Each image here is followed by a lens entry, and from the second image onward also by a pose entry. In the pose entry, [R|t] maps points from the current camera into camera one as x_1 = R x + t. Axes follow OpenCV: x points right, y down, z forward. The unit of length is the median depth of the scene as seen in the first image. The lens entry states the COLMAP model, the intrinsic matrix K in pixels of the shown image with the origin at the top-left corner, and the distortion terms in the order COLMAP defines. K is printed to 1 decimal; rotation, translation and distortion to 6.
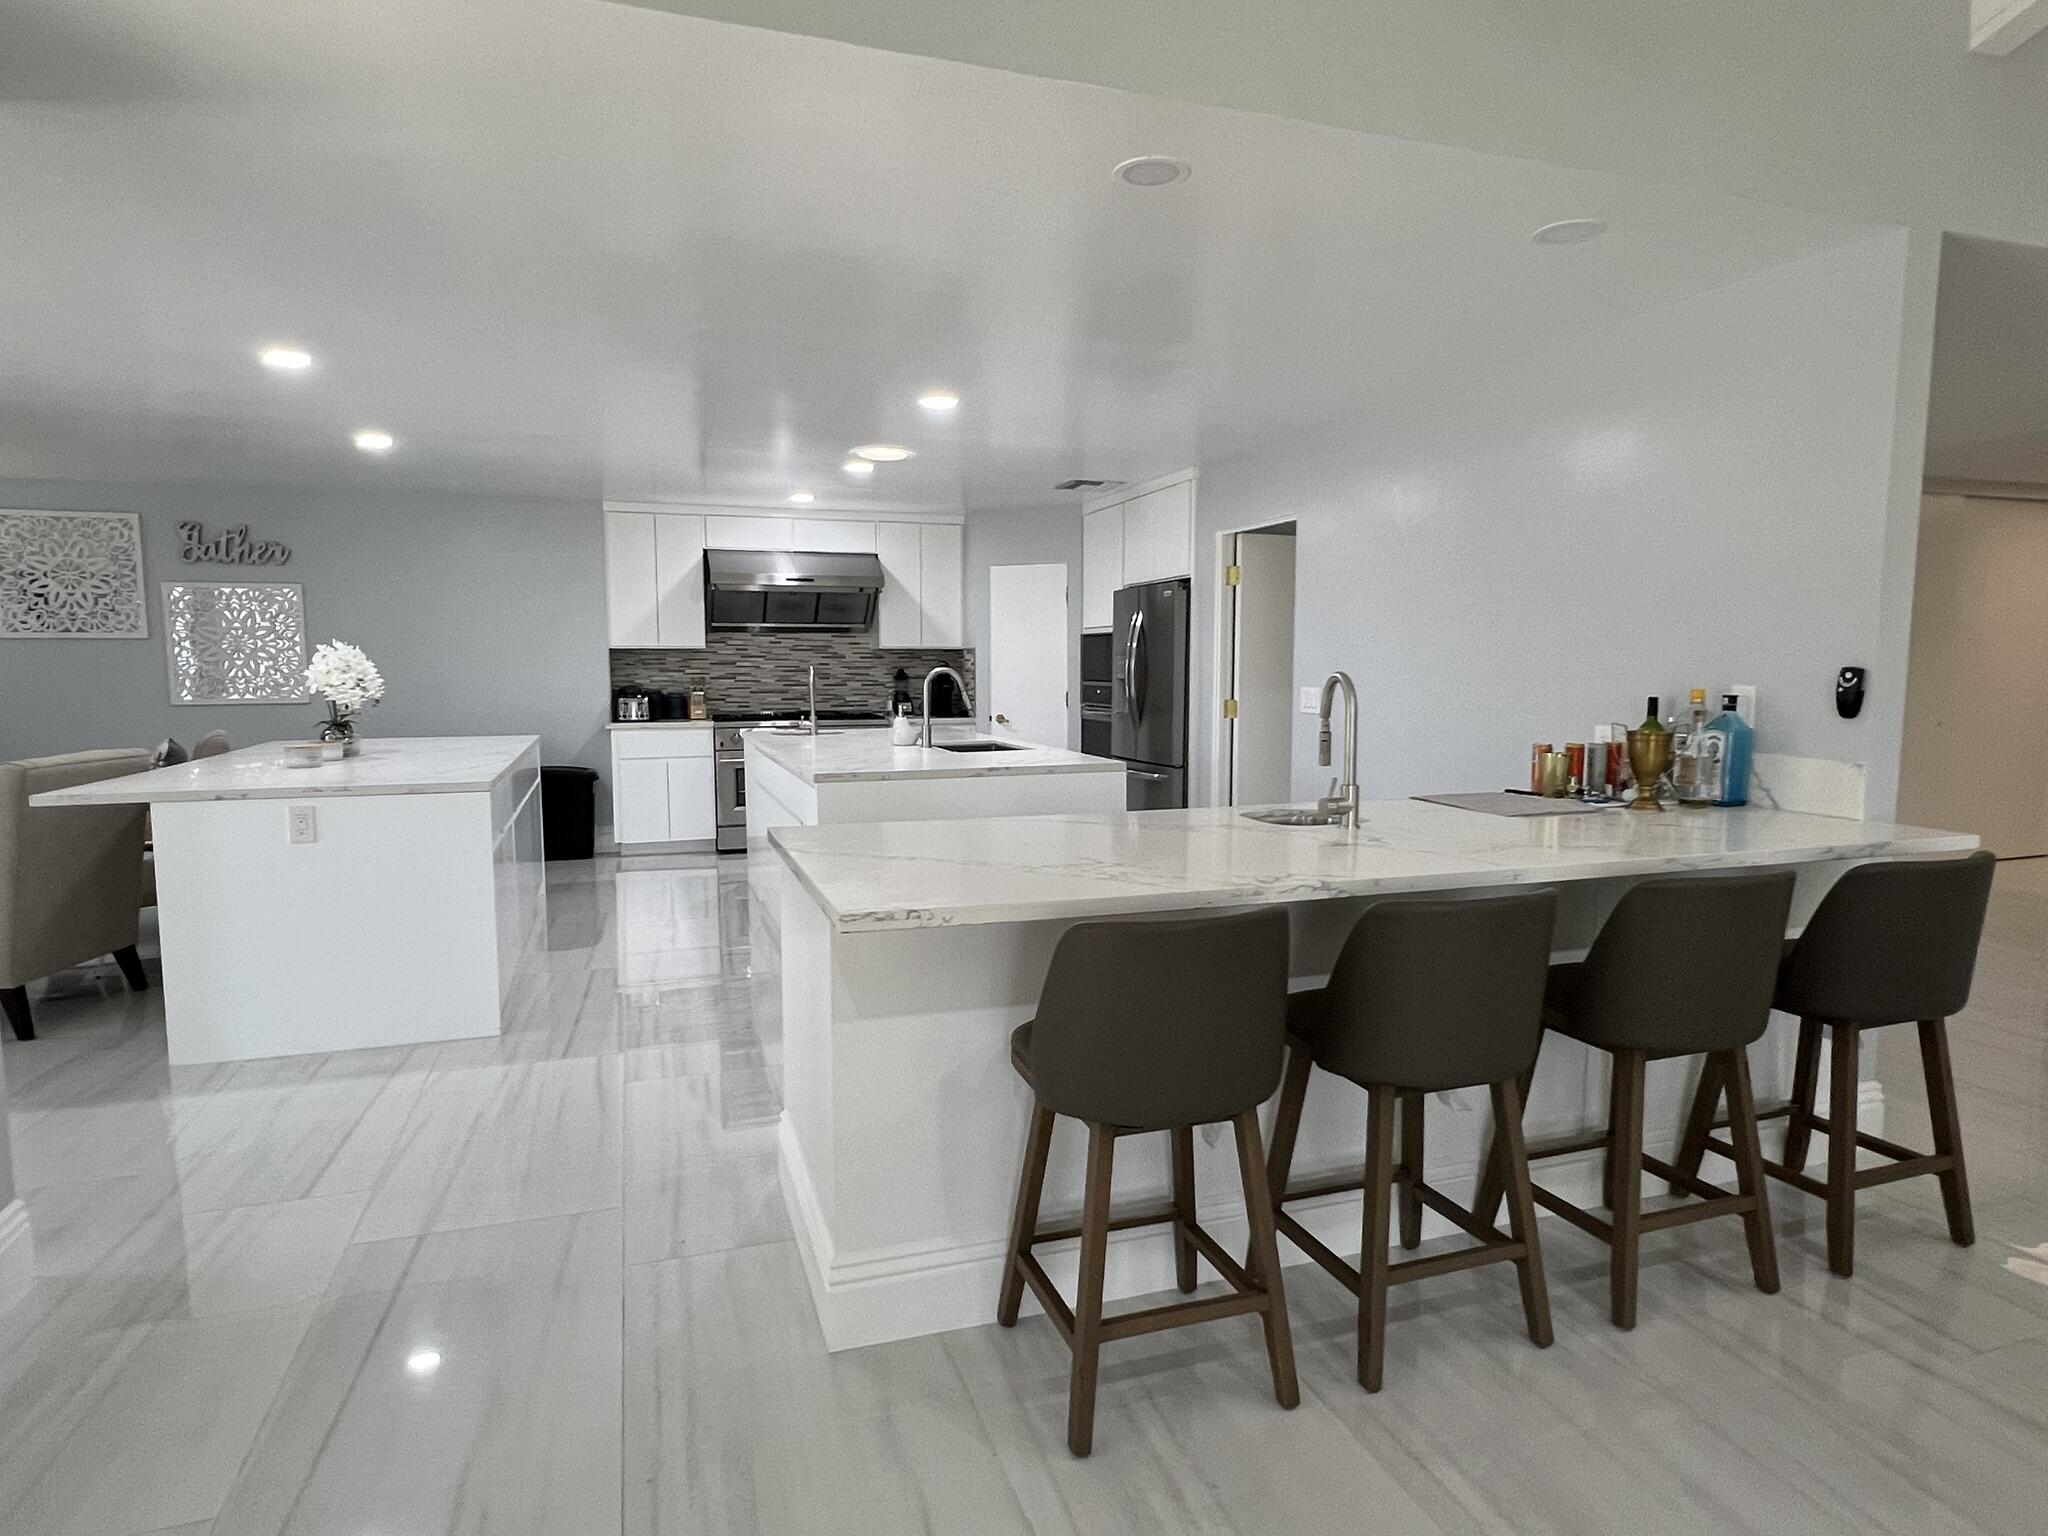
lens RADIAL K [[1146.4, 0, 1025.3], [0, 1146.4, 774.4], [0, 0, 1]] dist [-0.003398, -0.000168]
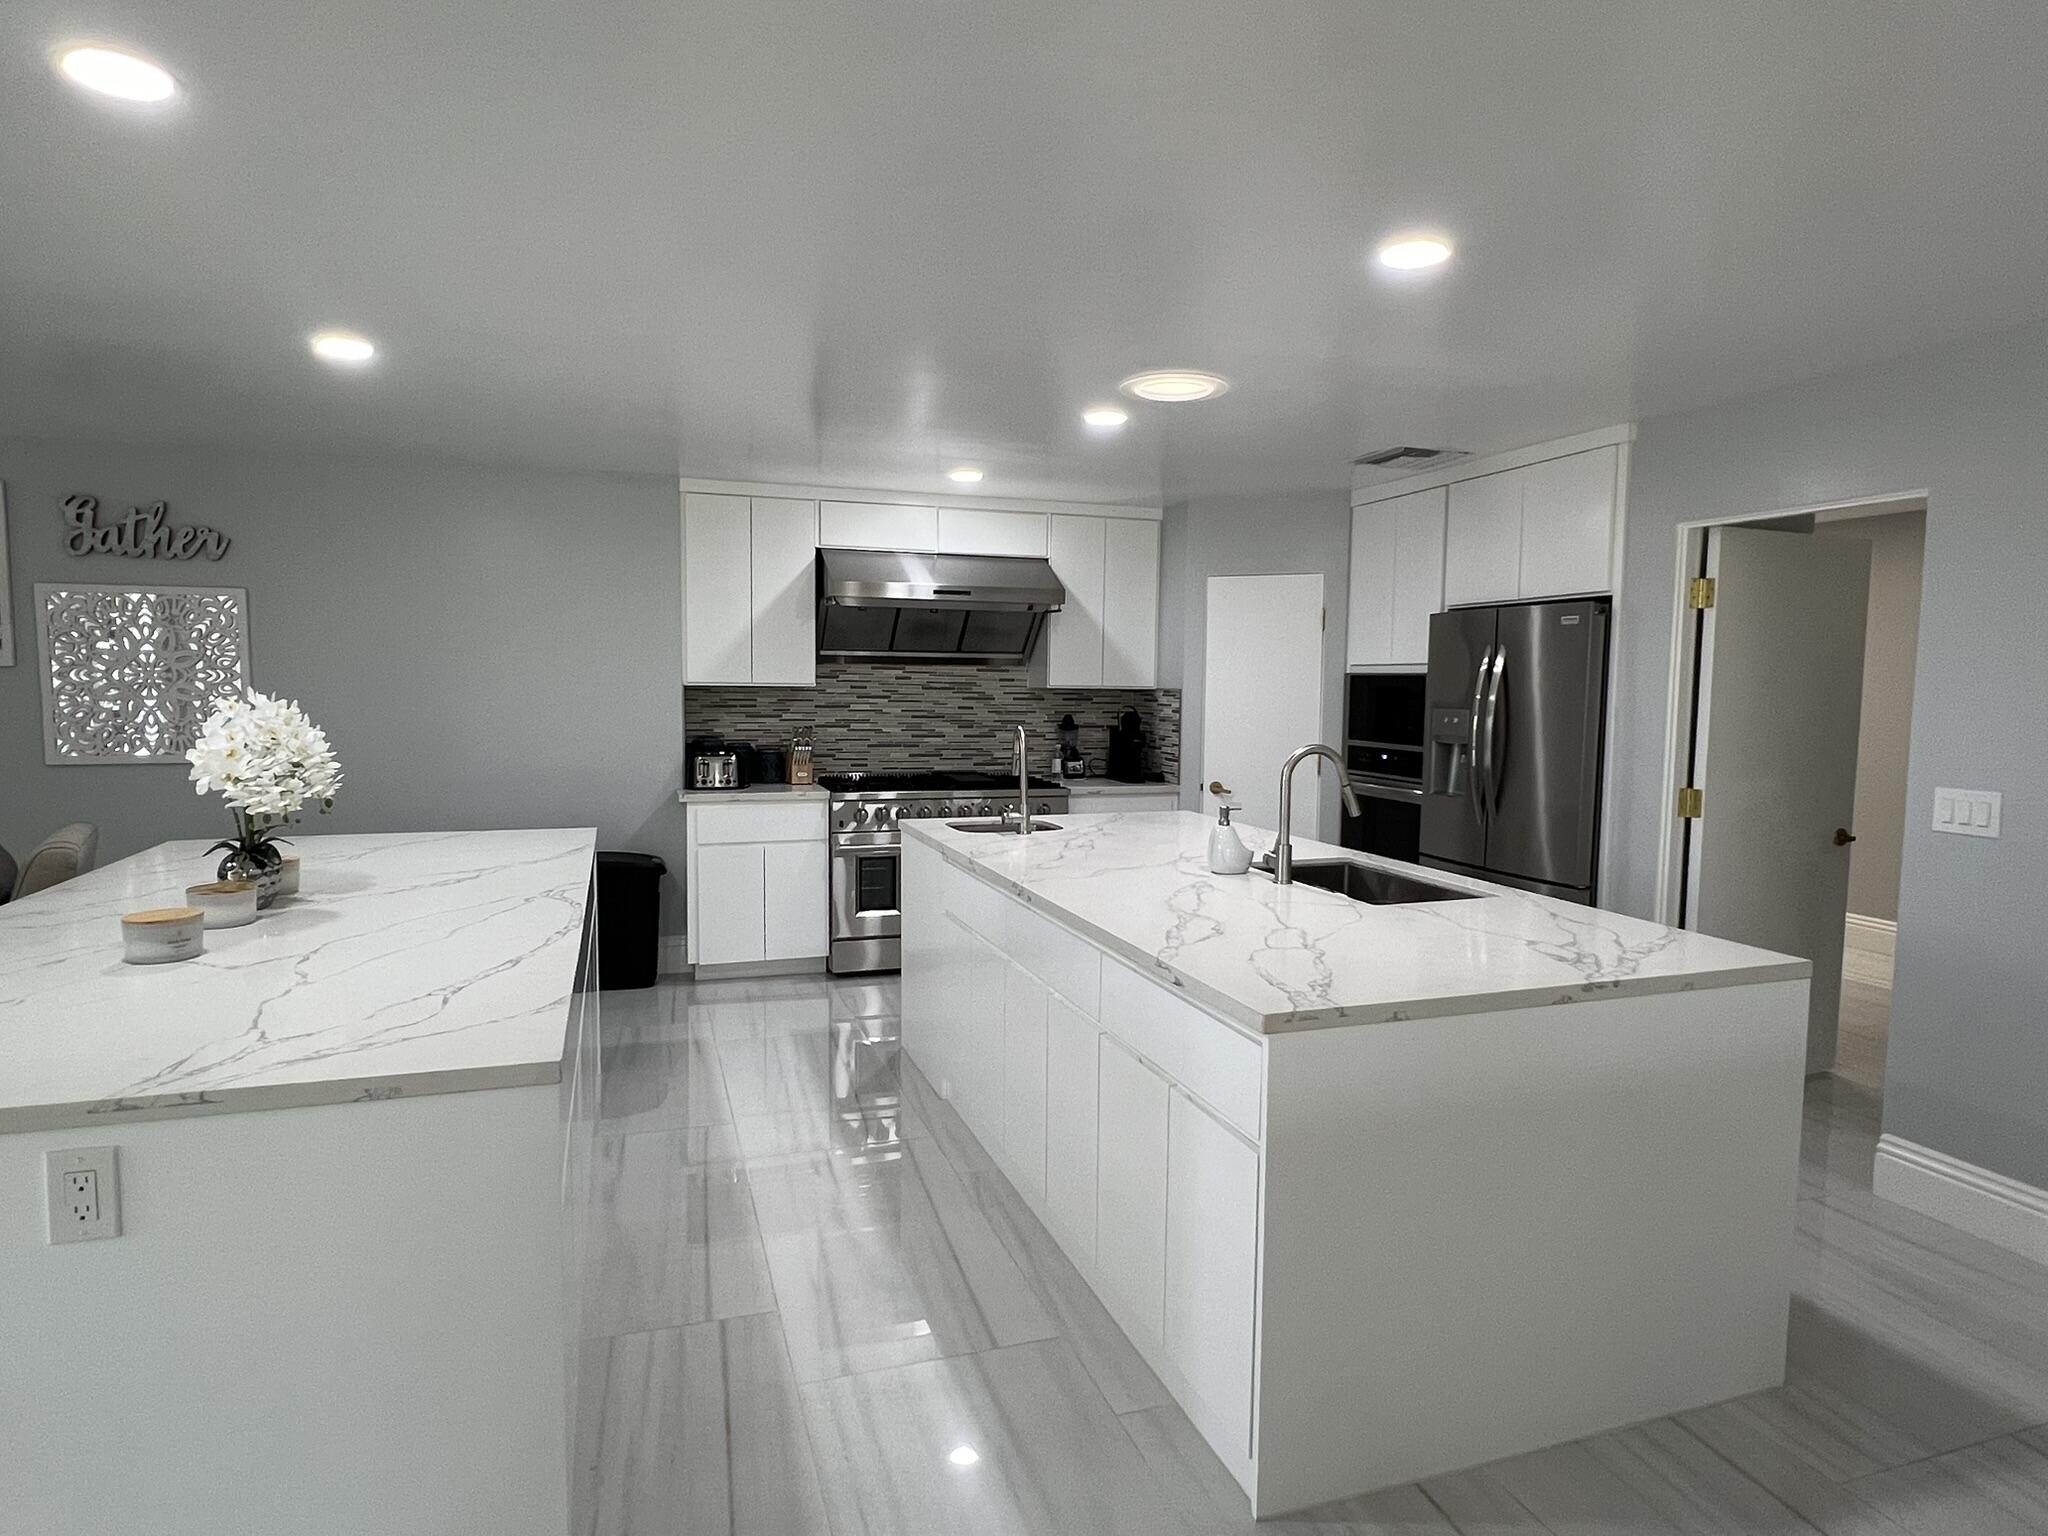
lens RADIAL K [[1146.4, 0, 1020.9], [0, 1146.4, 764.8], [0, 0, 1]] dist [-0.003398, -0.000168]
pose [[0.999909, 0.013057, -0.003340, -0.156948], [-0.013131, 0.999645, -0.023203, -0.048830], [0.003036, 0.023245, 0.999725, 0.304291]]
